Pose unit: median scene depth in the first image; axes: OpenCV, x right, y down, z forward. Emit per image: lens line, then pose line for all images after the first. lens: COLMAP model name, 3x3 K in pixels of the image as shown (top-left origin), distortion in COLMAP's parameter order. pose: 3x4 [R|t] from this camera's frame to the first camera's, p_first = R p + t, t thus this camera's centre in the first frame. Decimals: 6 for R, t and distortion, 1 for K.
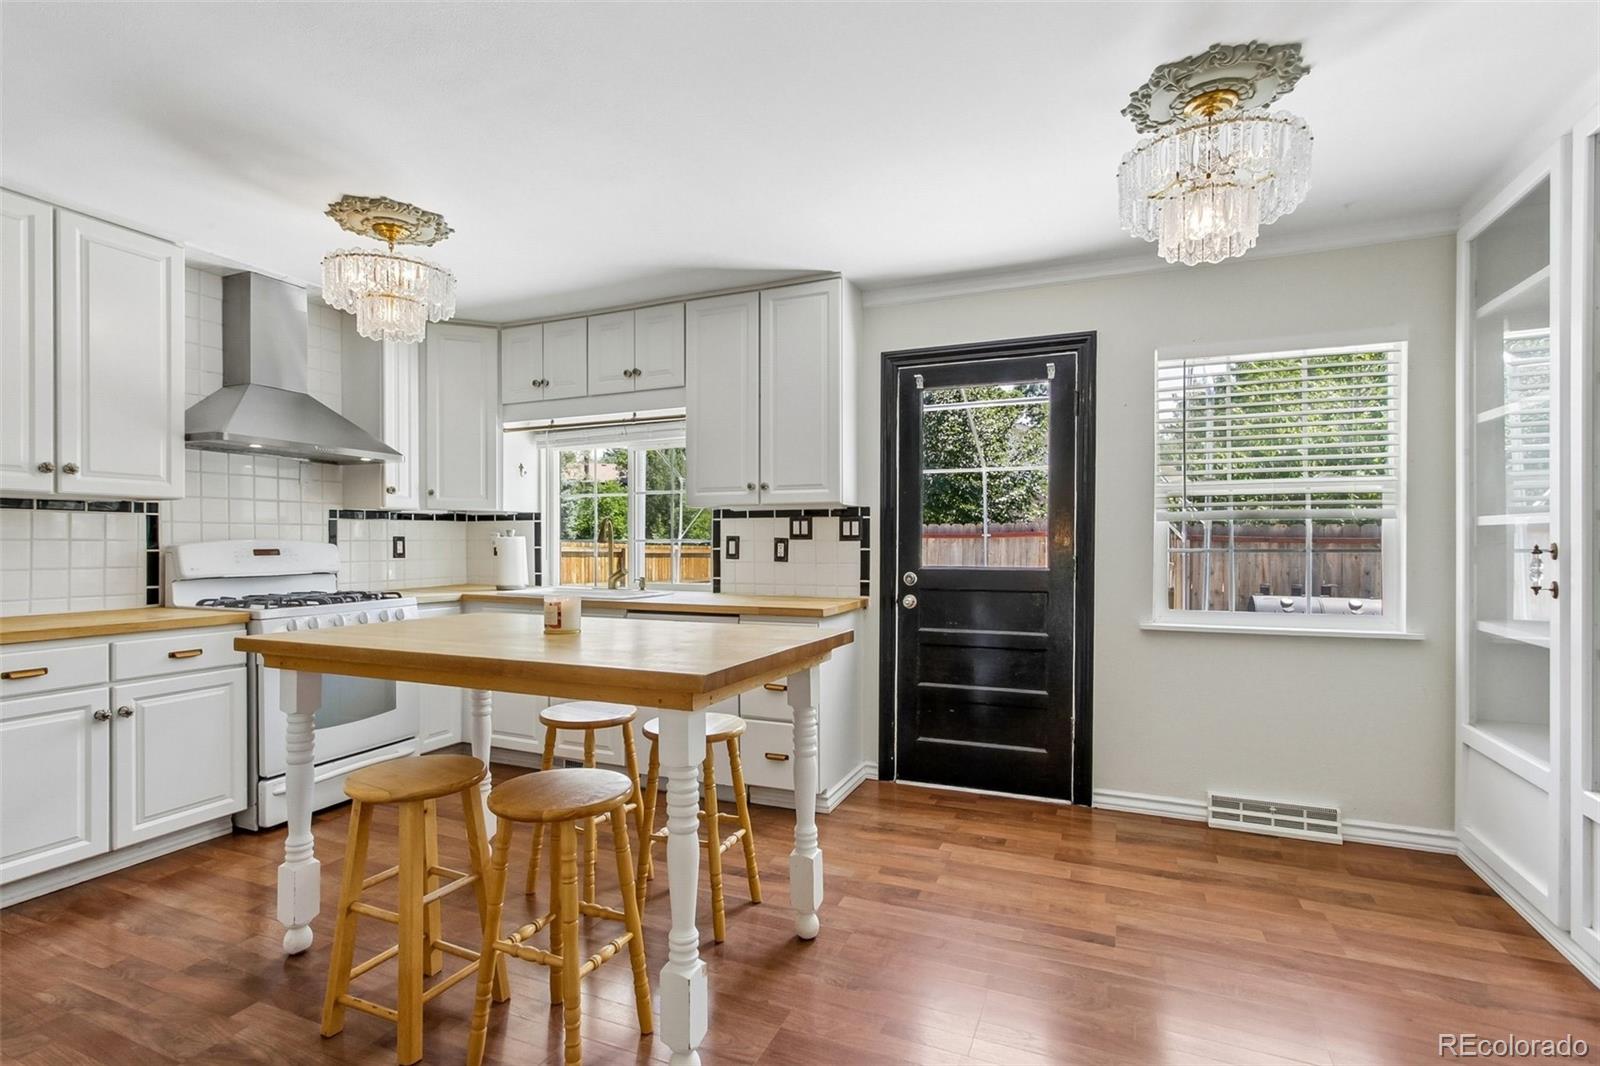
lens RADIAL K [[776.6, 0, 782.1], [0, 776.6, 548.3], [0, 0, 1]] dist [-0.019779, 0.015212]
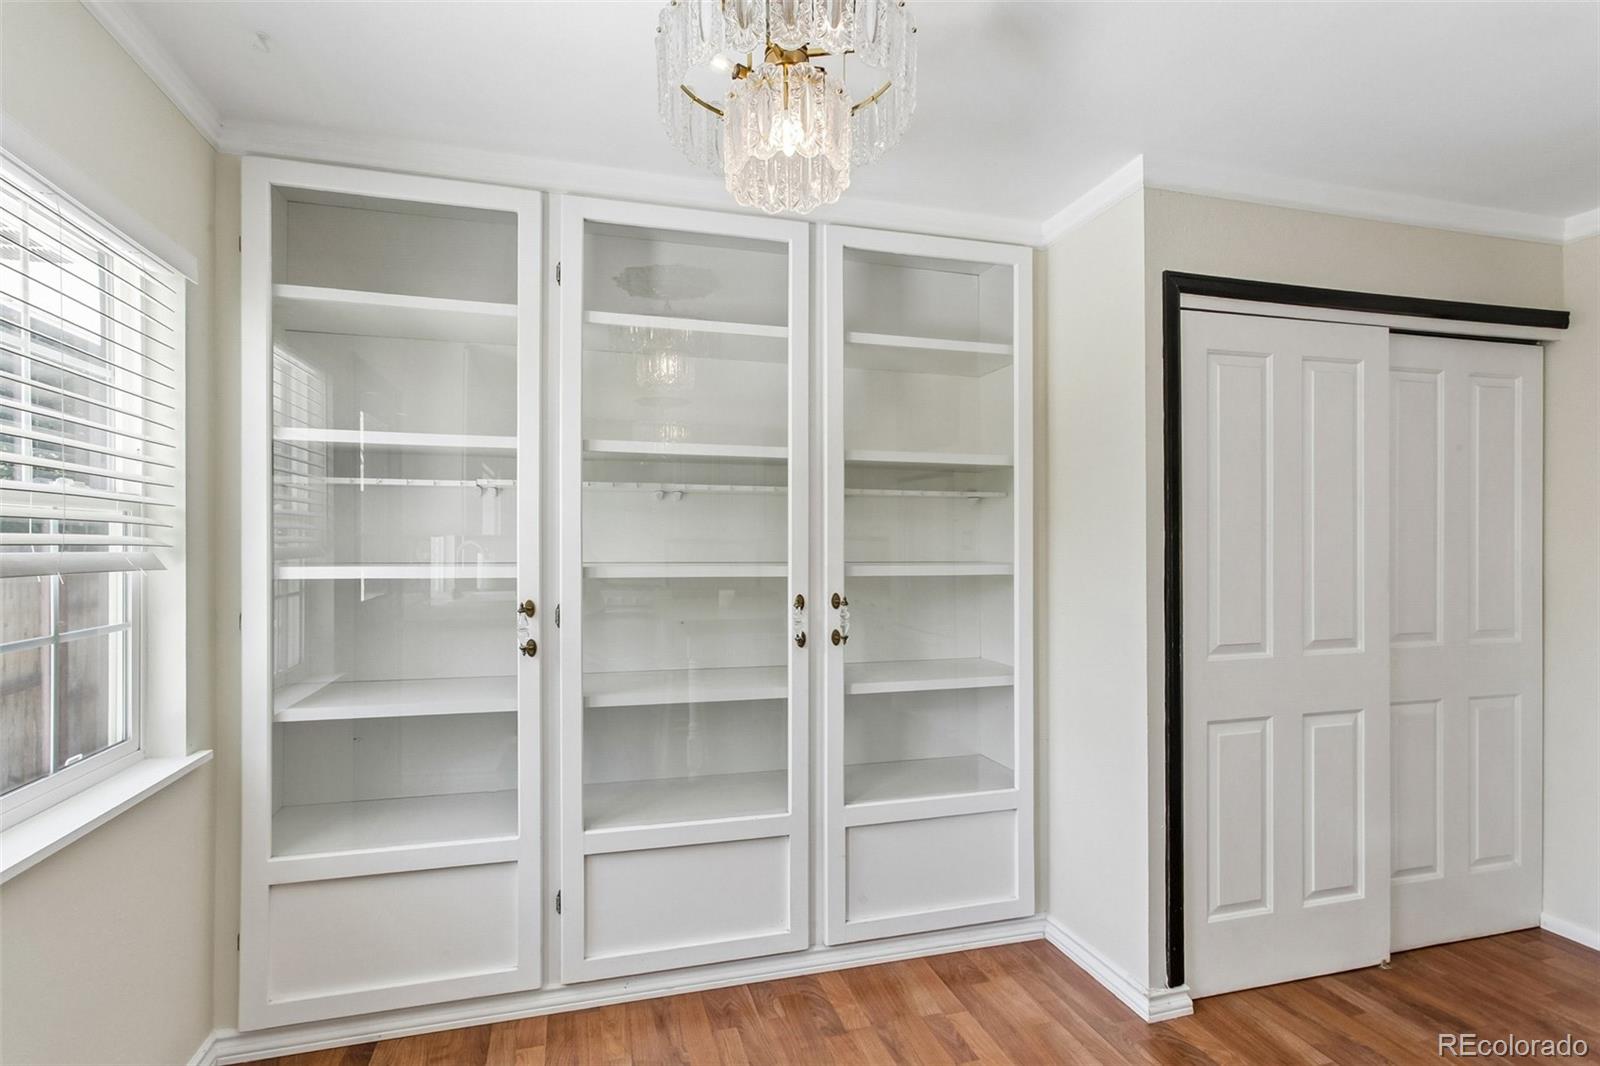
lens RADIAL K [[776.6, 0, 797.8], [0, 776.6, 537.1], [0, 0, 1]] dist [-0.019779, 0.015212]
pose [[-0.645008, 0.004113, 0.764165, 0.039731], [0.004405, 0.999989, -0.001665, -0.066186], [-0.764163, 0.002293, -0.645019, 1.104615]]
